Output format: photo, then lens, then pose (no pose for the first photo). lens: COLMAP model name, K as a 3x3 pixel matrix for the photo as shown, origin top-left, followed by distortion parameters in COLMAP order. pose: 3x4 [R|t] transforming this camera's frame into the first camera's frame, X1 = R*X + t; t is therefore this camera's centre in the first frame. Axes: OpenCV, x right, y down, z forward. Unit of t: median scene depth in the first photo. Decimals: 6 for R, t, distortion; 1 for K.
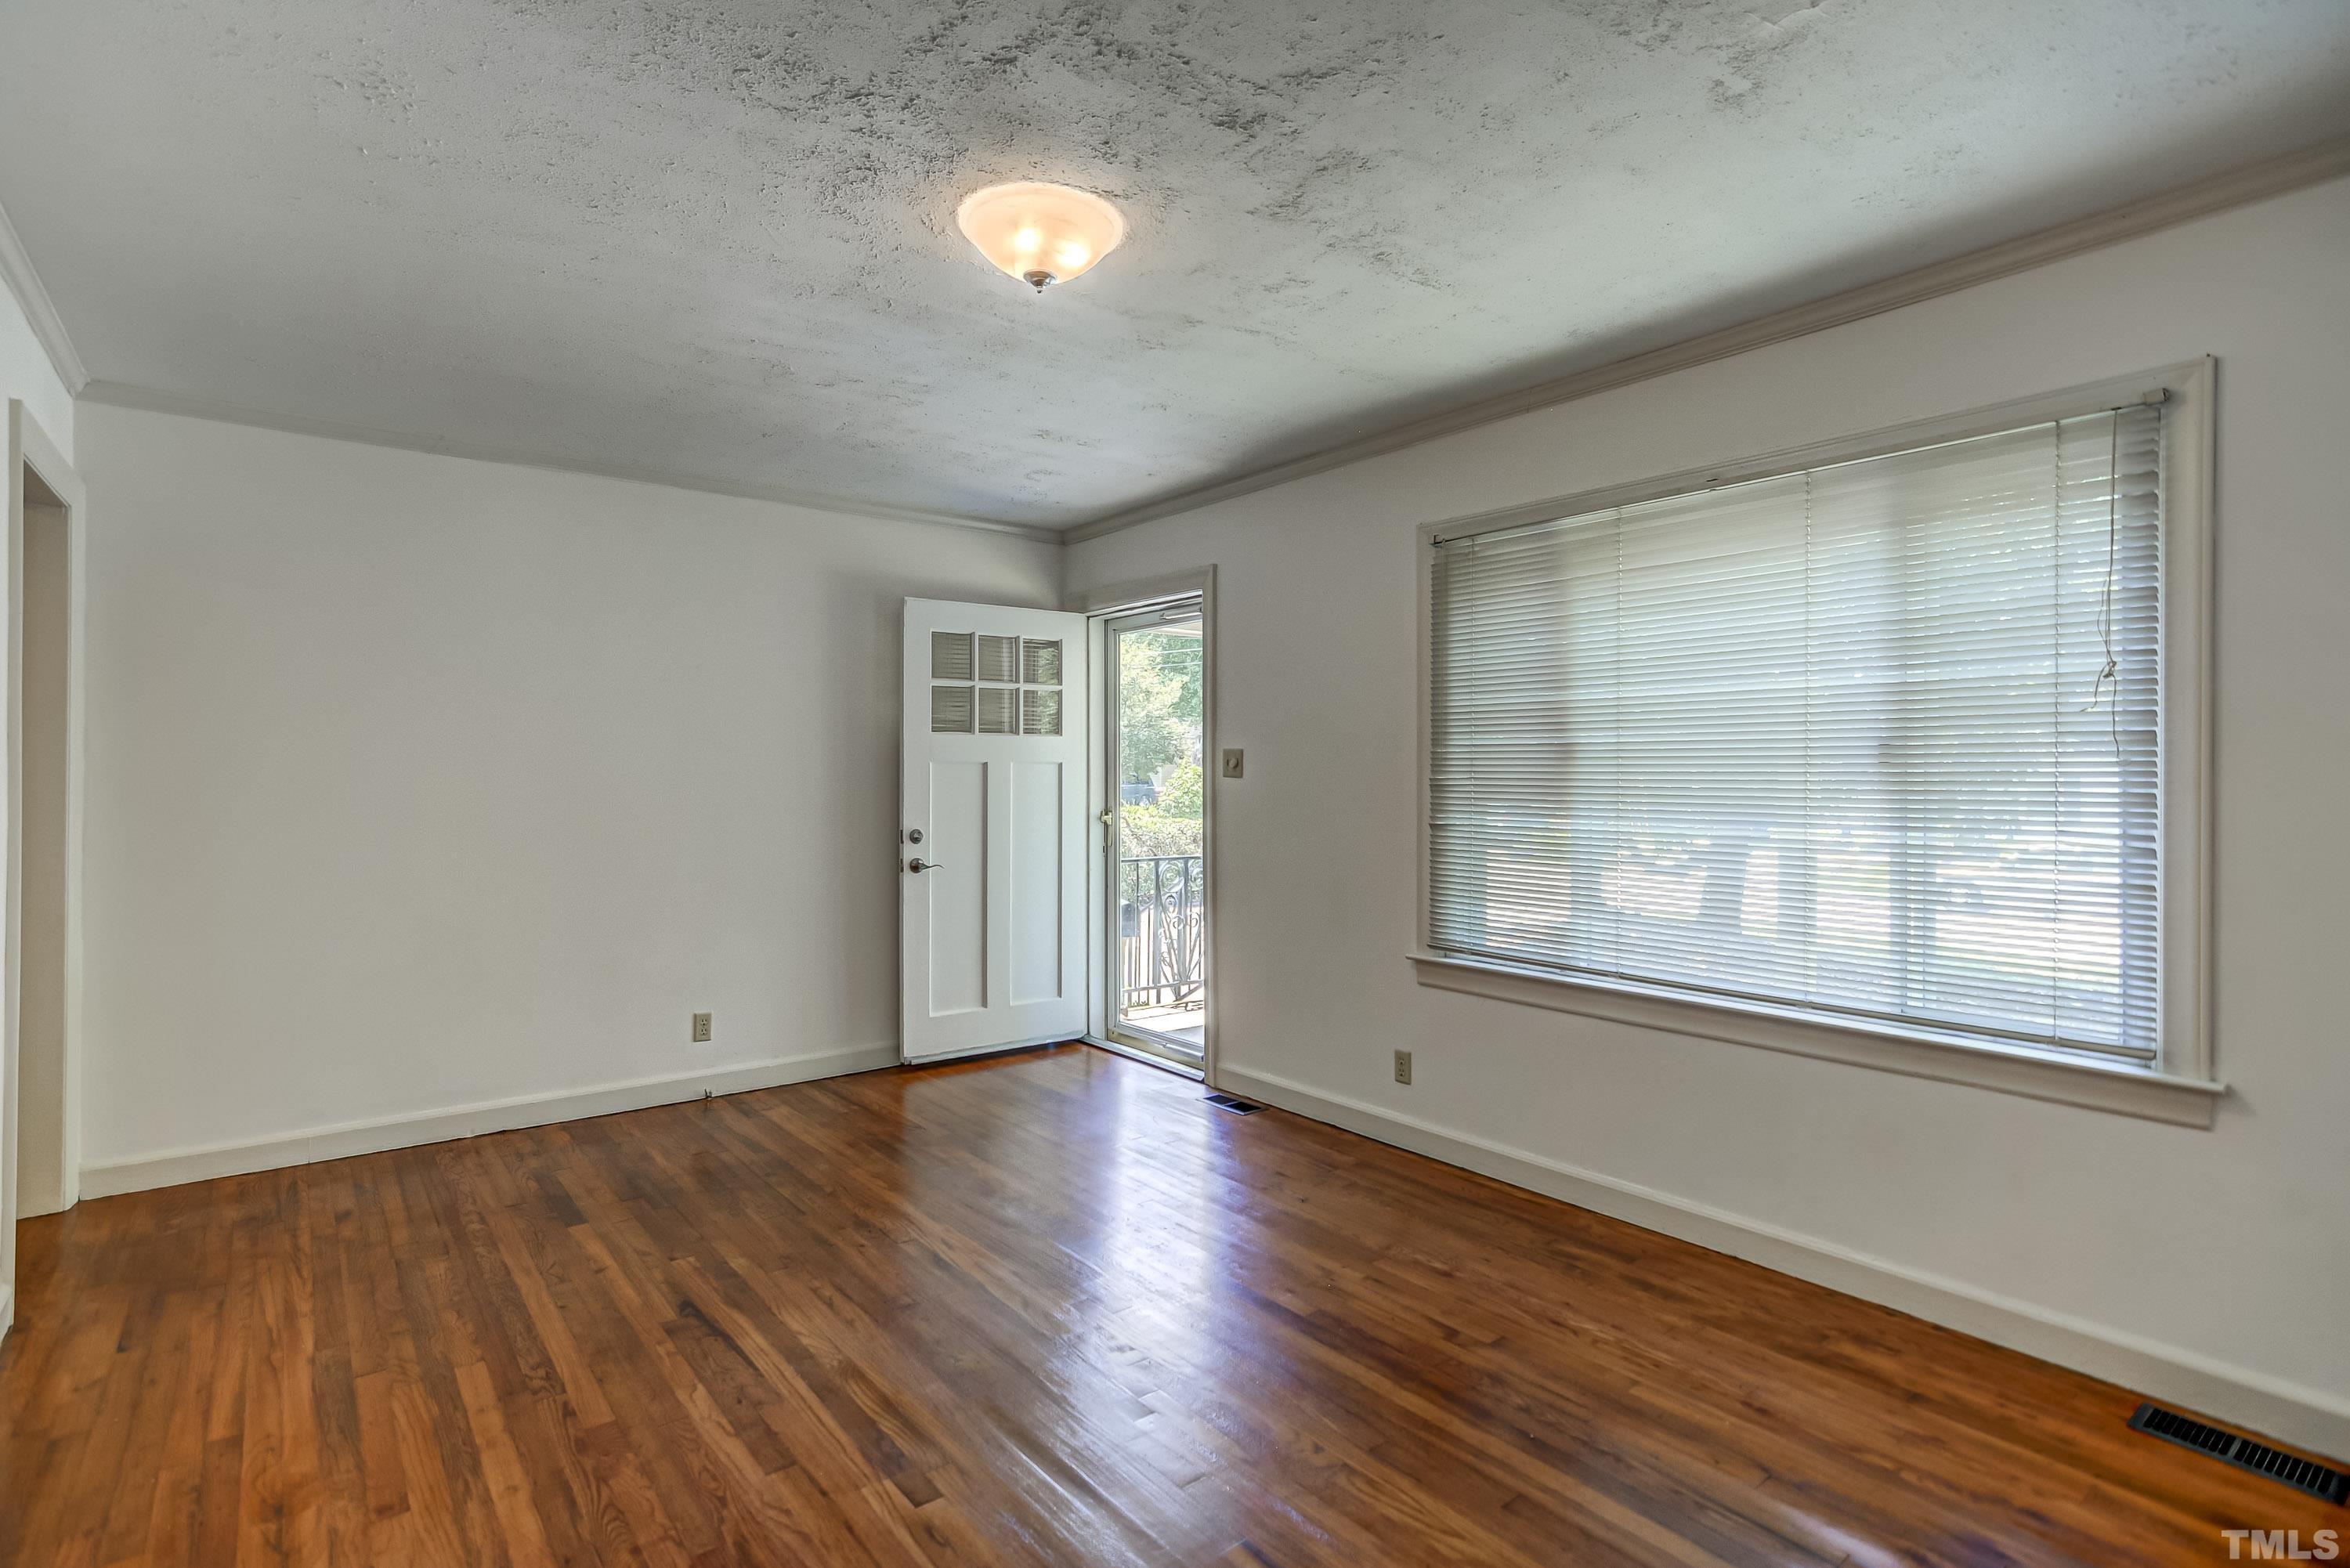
lens RADIAL K [[1150.2, 0, 1159.0], [0, 1150.2, 789.2], [0, 0, 1]] dist [-0.016929, 0.011248]
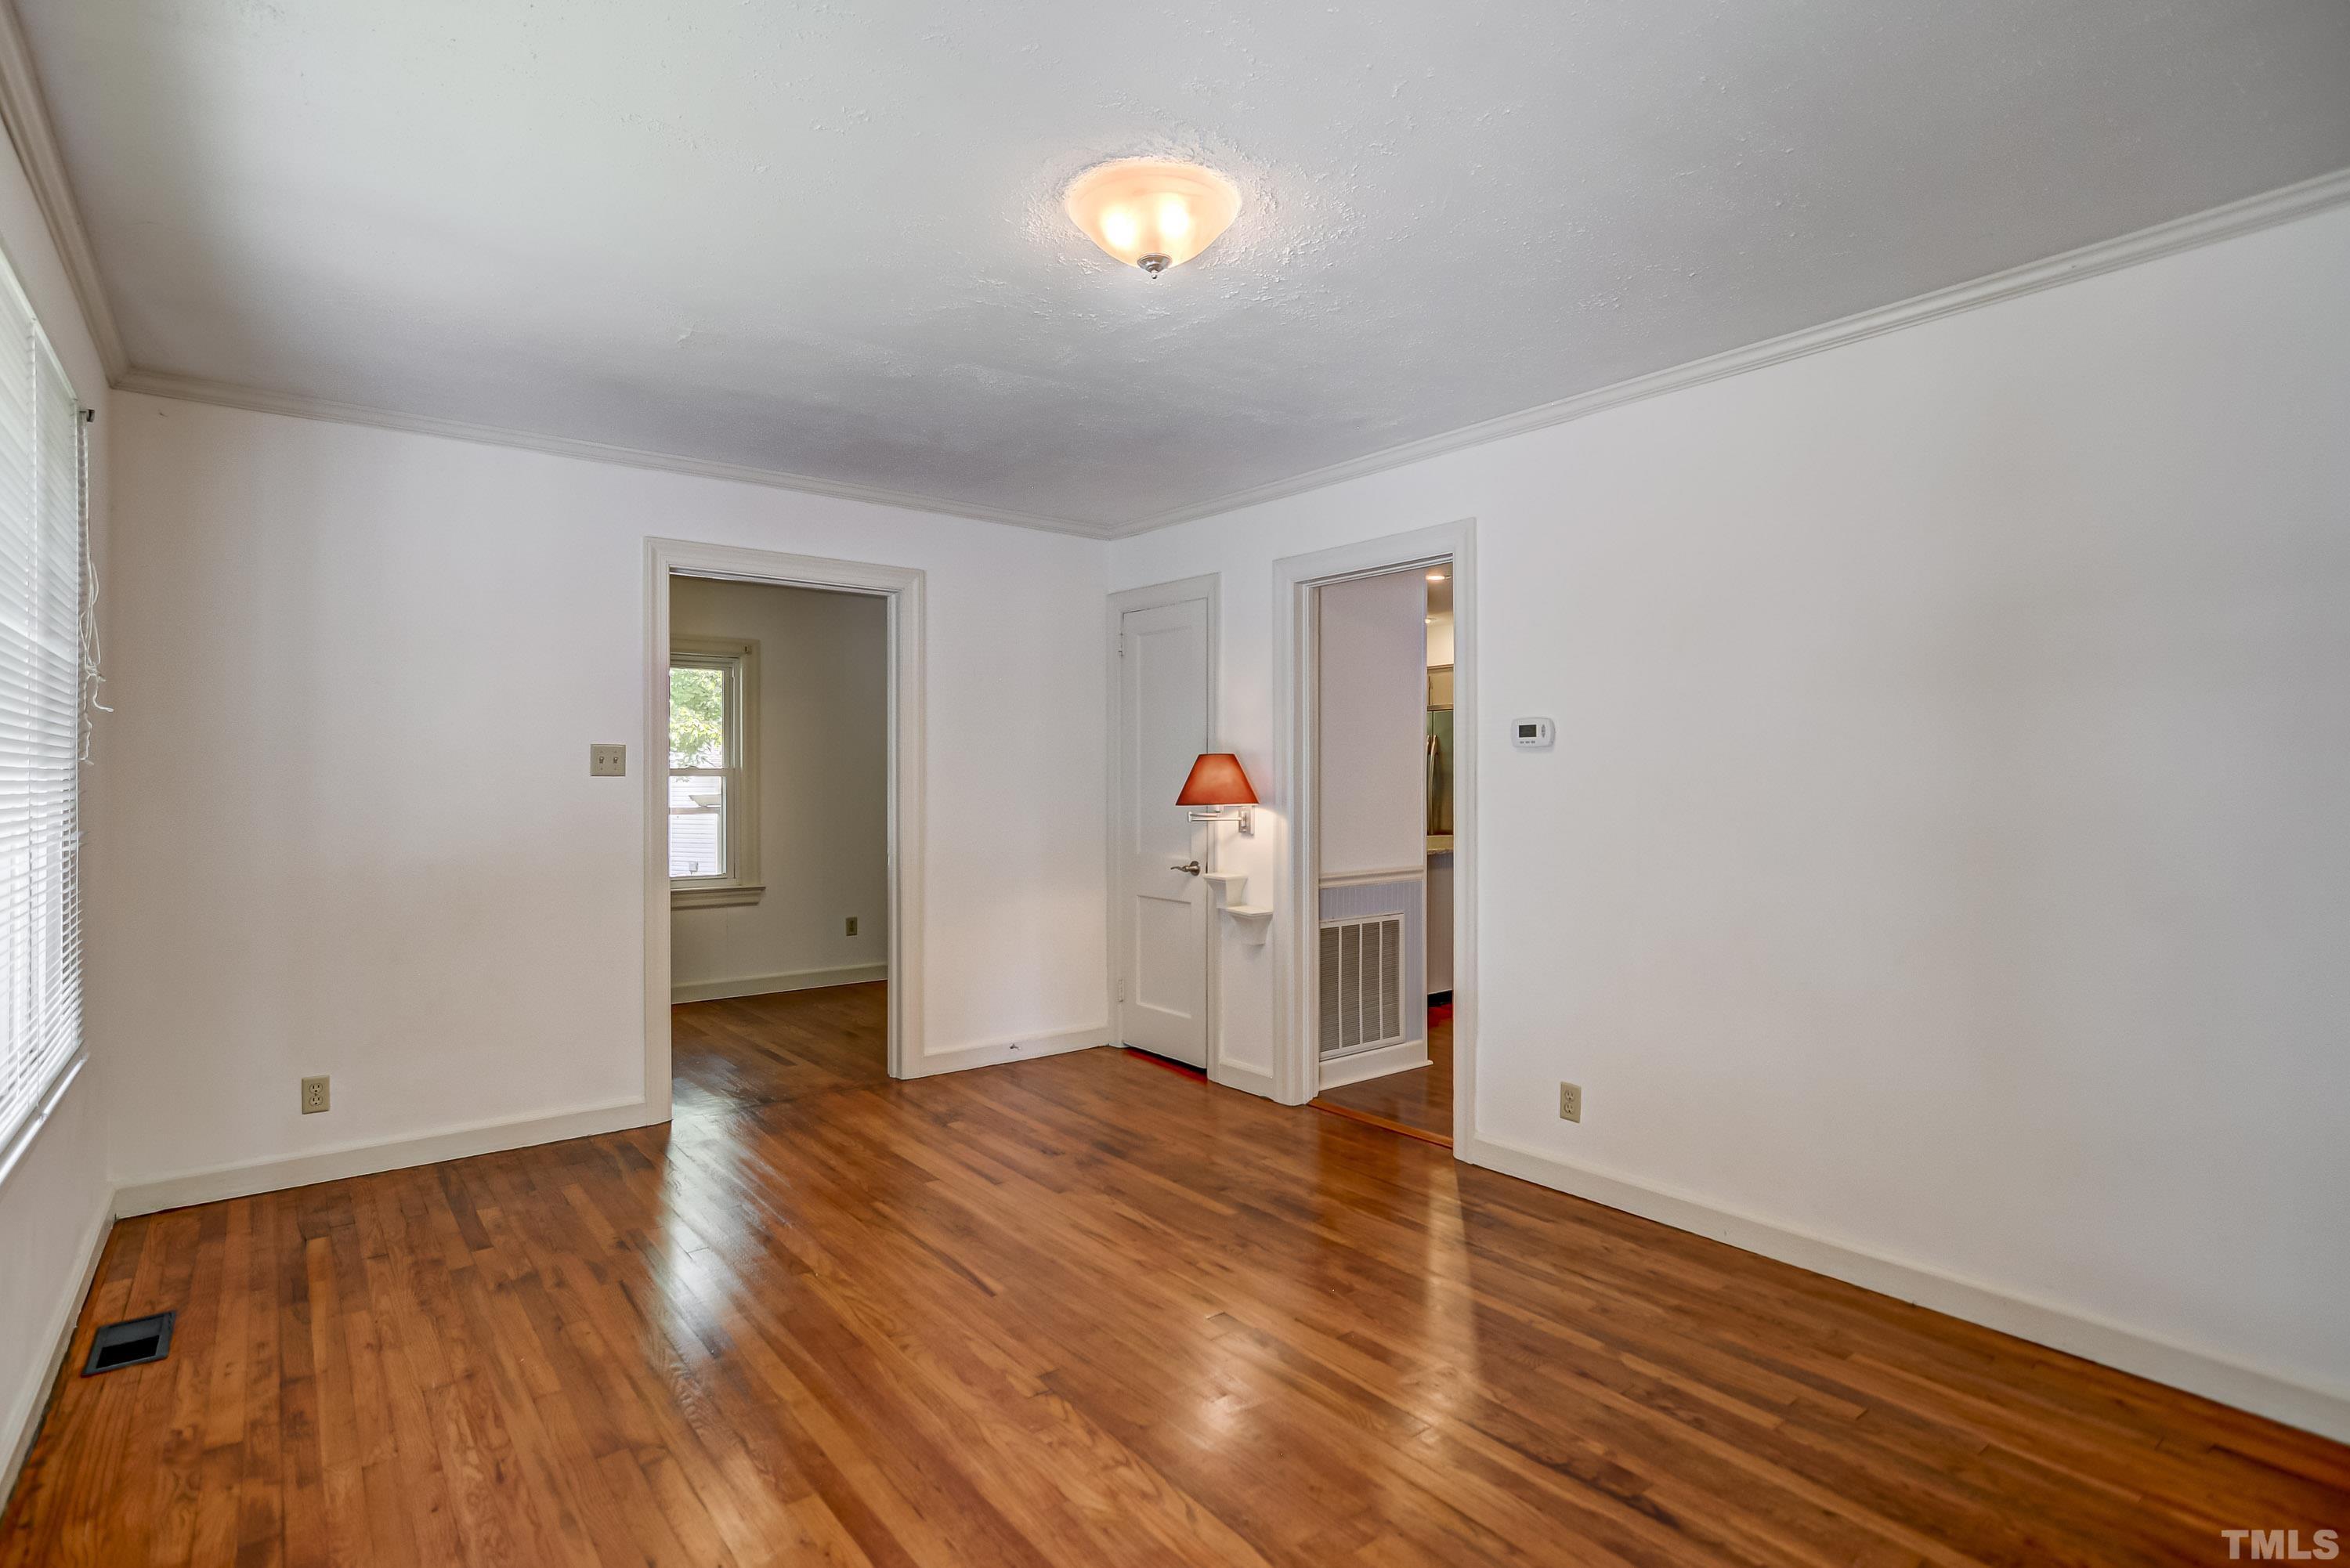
lens RADIAL K [[1150.2, 0, 1159.0], [0, 1150.2, 789.2], [0, 0, 1]] dist [-0.016929, 0.011248]
pose [[-0.999989, -0.004637, -0.001093, -0.106634], [-0.004652, 0.999893, 0.013869, -0.015314], [0.001028, 0.013874, -0.999903, 1.936081]]
